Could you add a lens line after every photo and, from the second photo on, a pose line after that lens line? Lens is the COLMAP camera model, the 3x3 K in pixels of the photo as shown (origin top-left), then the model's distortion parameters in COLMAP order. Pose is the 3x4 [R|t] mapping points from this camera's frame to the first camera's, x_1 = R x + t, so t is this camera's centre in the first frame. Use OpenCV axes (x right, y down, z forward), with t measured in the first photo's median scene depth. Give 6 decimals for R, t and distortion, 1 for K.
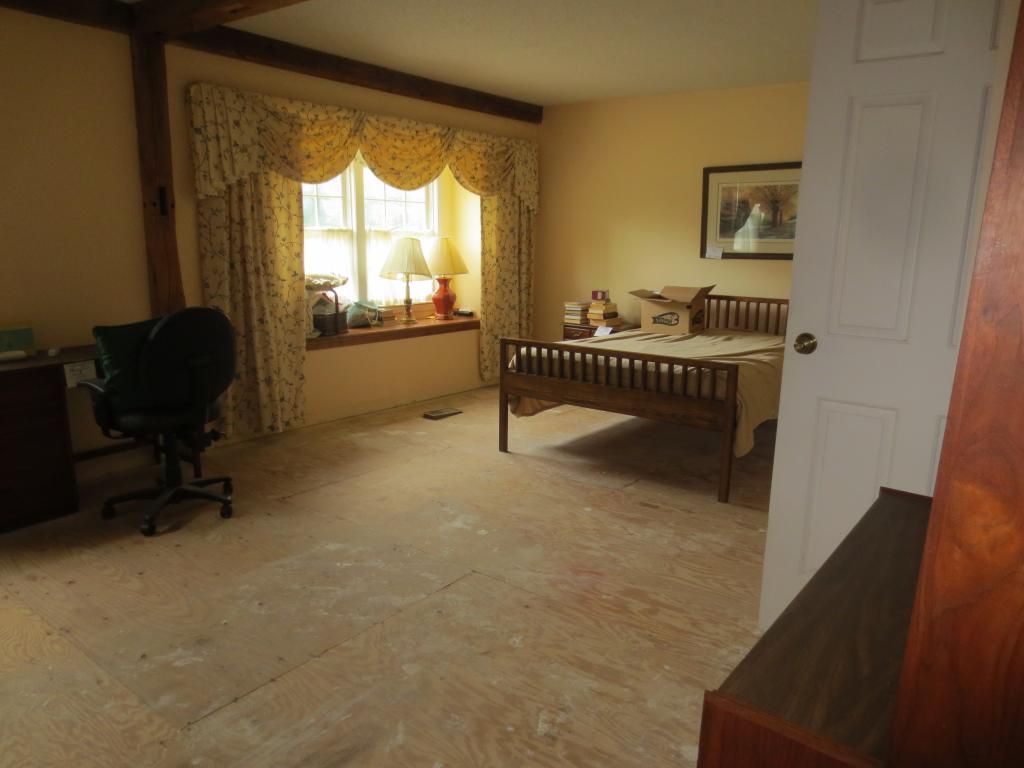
lens RADIAL K [[739.5, 0, 513.9], [0, 739.5, 385.8], [0, 0, 1]] dist [-0.032613, 0.026489]
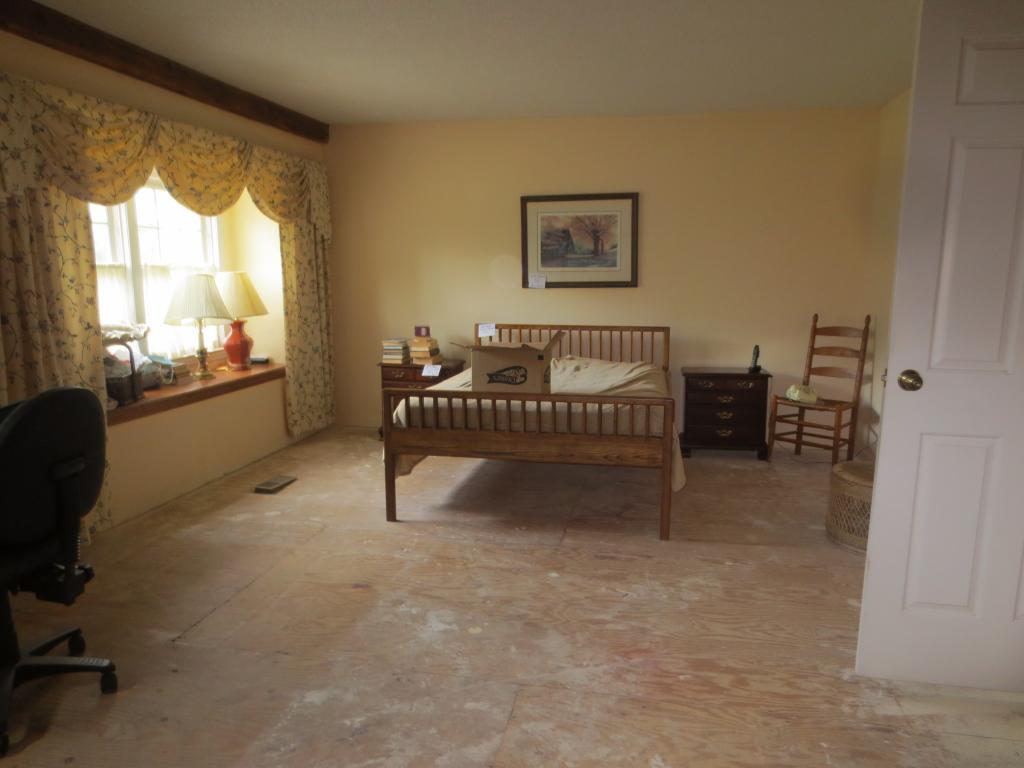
lens RADIAL K [[739.5, 0, 513.9], [0, 739.5, 385.8], [0, 0, 1]] dist [-0.032613, 0.026489]
pose [[0.897821, -0.084240, 0.432228, -0.226386], [0.099583, 0.994945, -0.012941, -0.038778], [-0.428953, 0.054661, 0.901672, 0.151536]]
